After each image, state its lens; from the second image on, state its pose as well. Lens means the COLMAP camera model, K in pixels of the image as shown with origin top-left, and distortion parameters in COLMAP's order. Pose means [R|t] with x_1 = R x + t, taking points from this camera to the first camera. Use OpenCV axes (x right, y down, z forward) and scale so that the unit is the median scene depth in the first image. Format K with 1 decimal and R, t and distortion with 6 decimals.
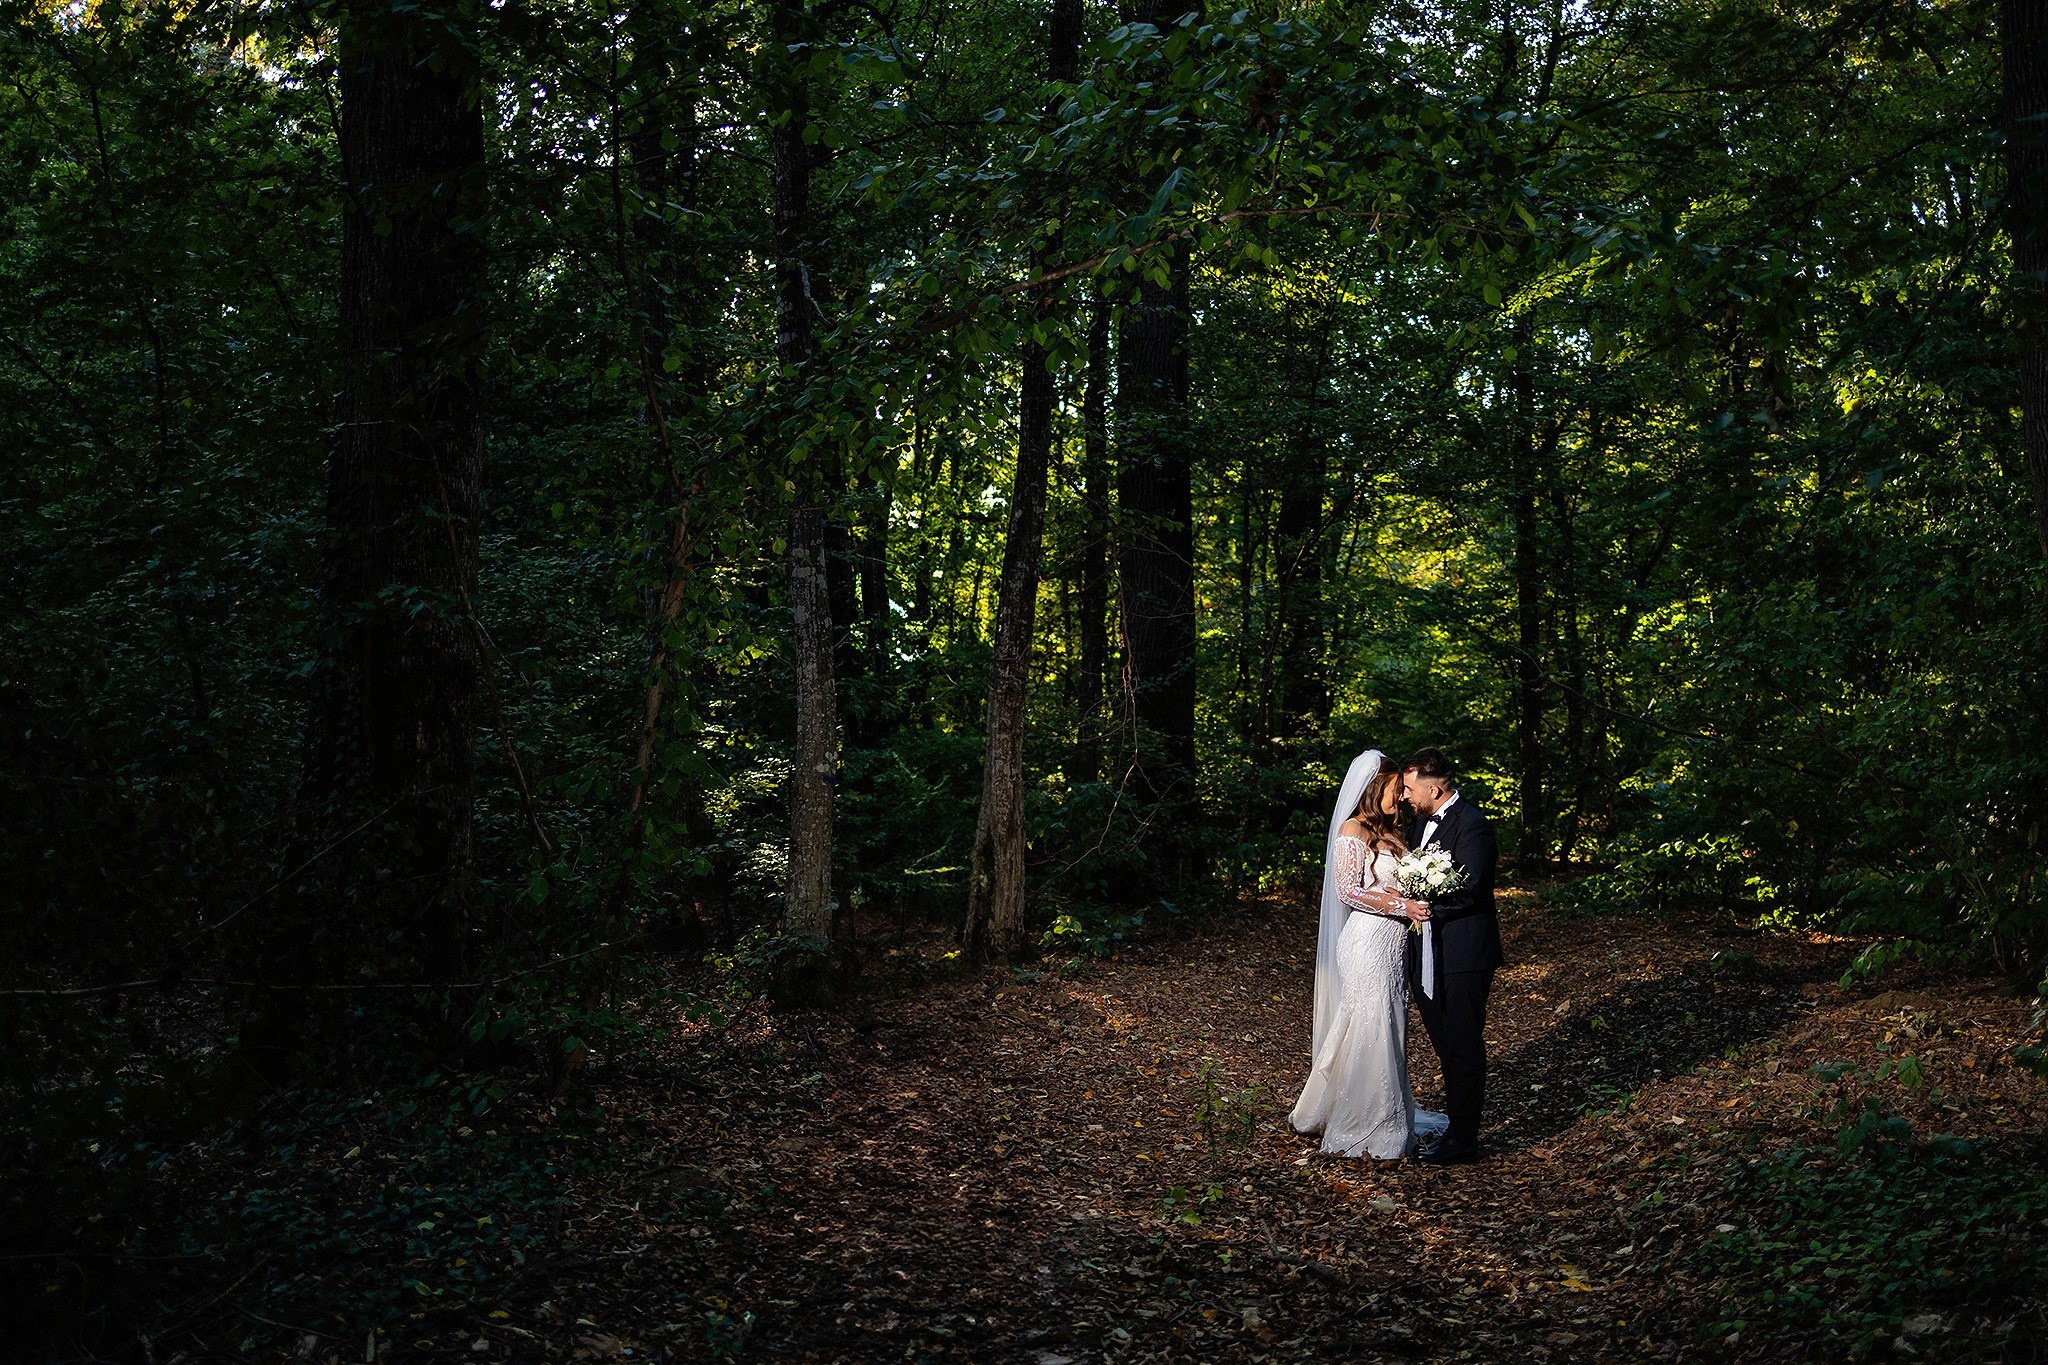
lens RADIAL K [[2041.9, 0, 1018.3], [0, 2041.9, 691.4], [0, 0, 1]] dist [0.009588, 0.000000]
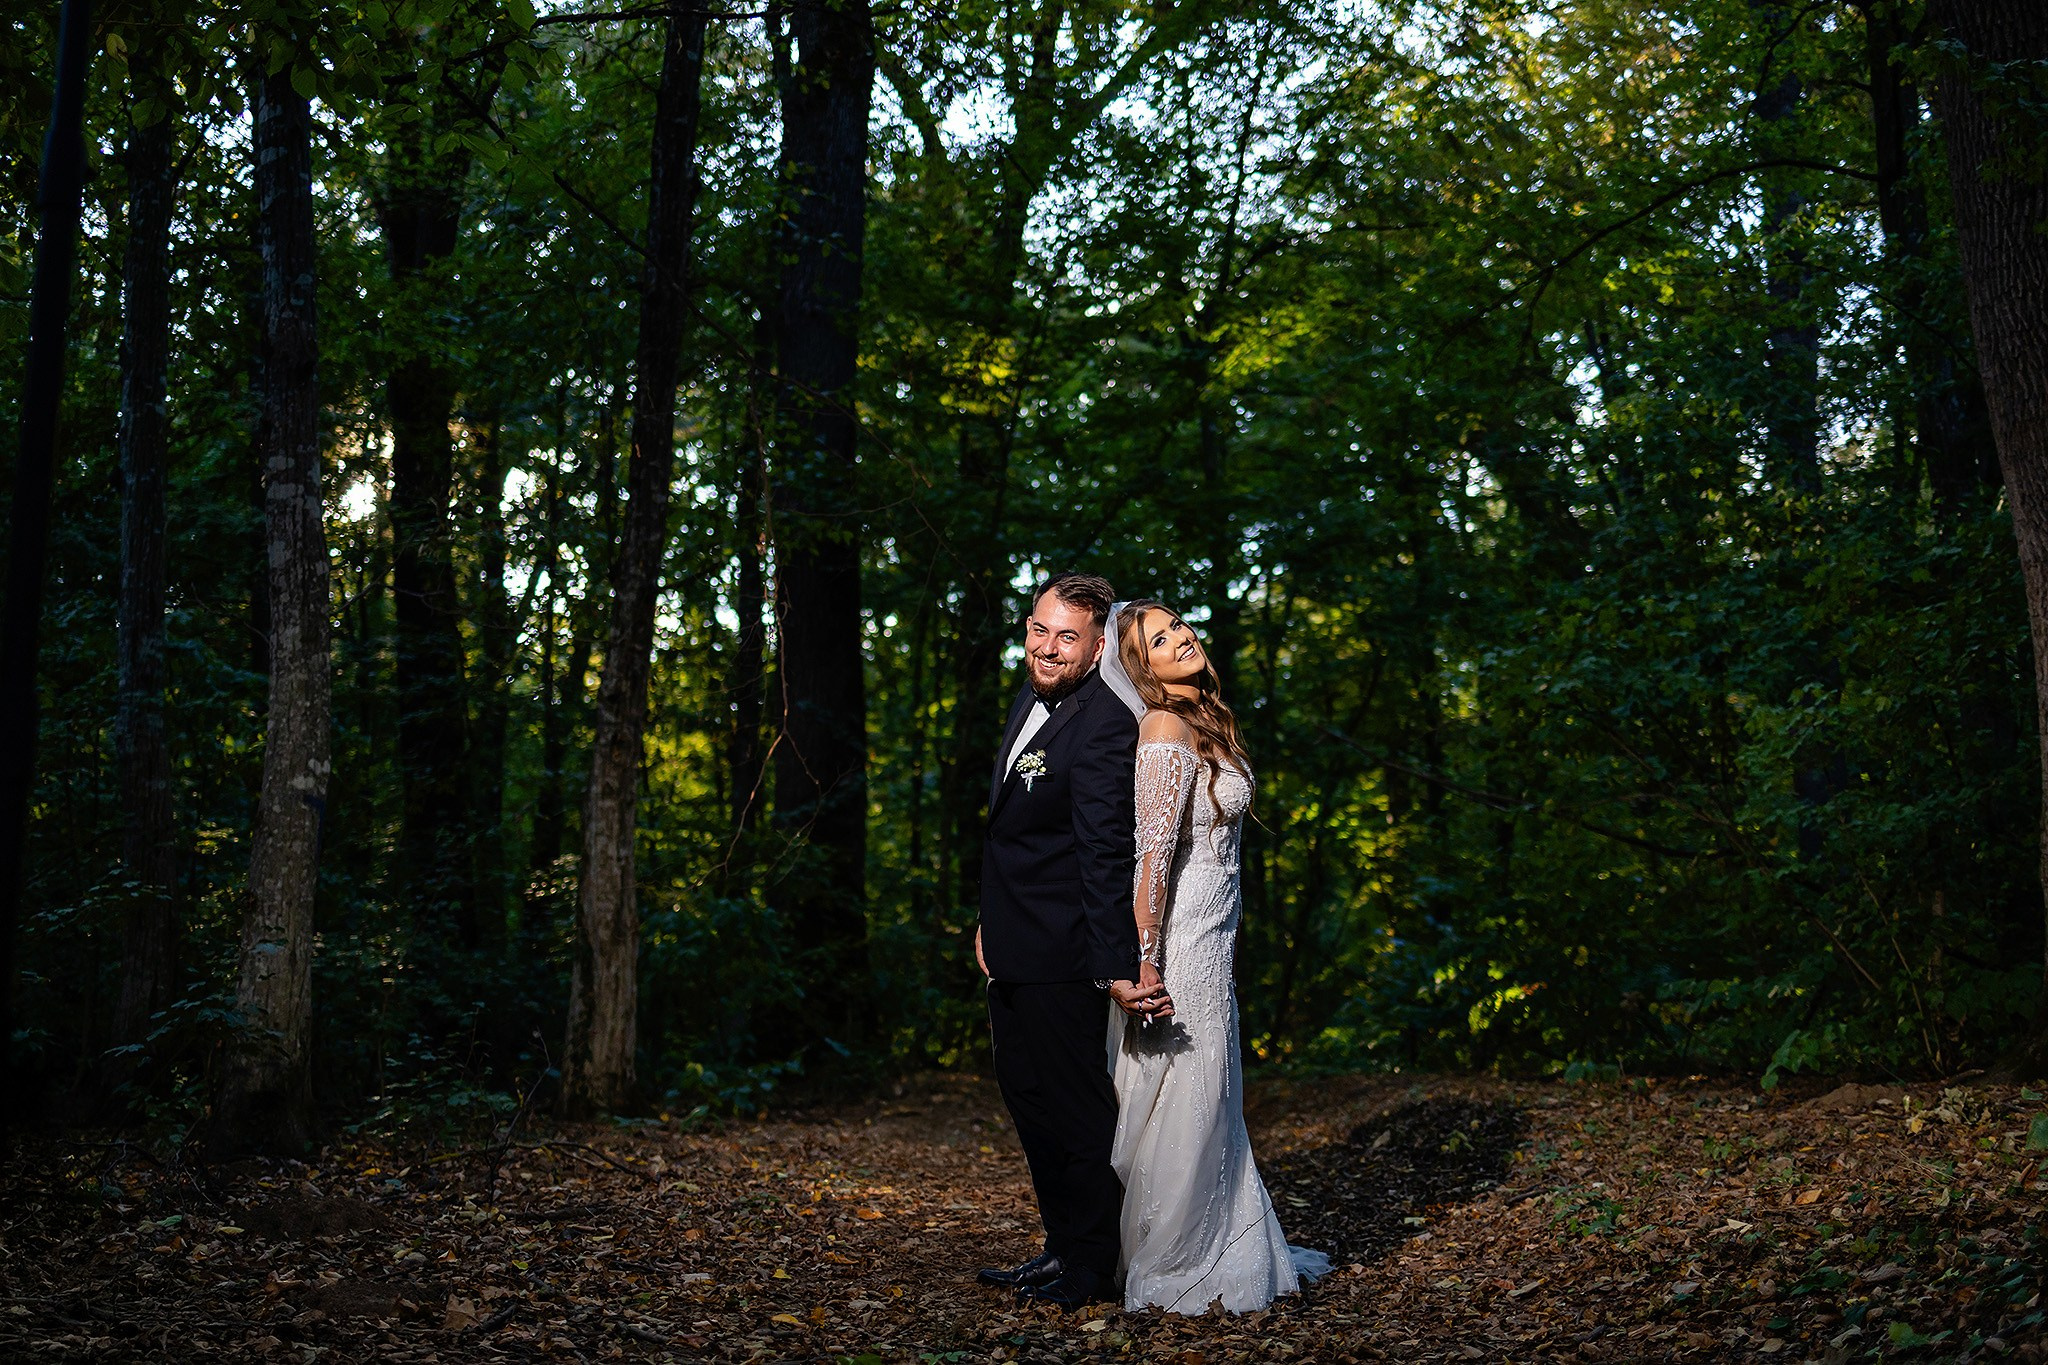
lens RADIAL K [[2041.9, 0, 1022.7], [0, 2041.9, 692.6], [0, 0, 1]] dist [0.009588, 0.000000]
pose [[0.986294, 0.008109, 0.164800, 0.022616], [0.011803, 0.992766, -0.119486, 0.089193], [-0.164576, 0.119793, 0.979063, 0.319935]]
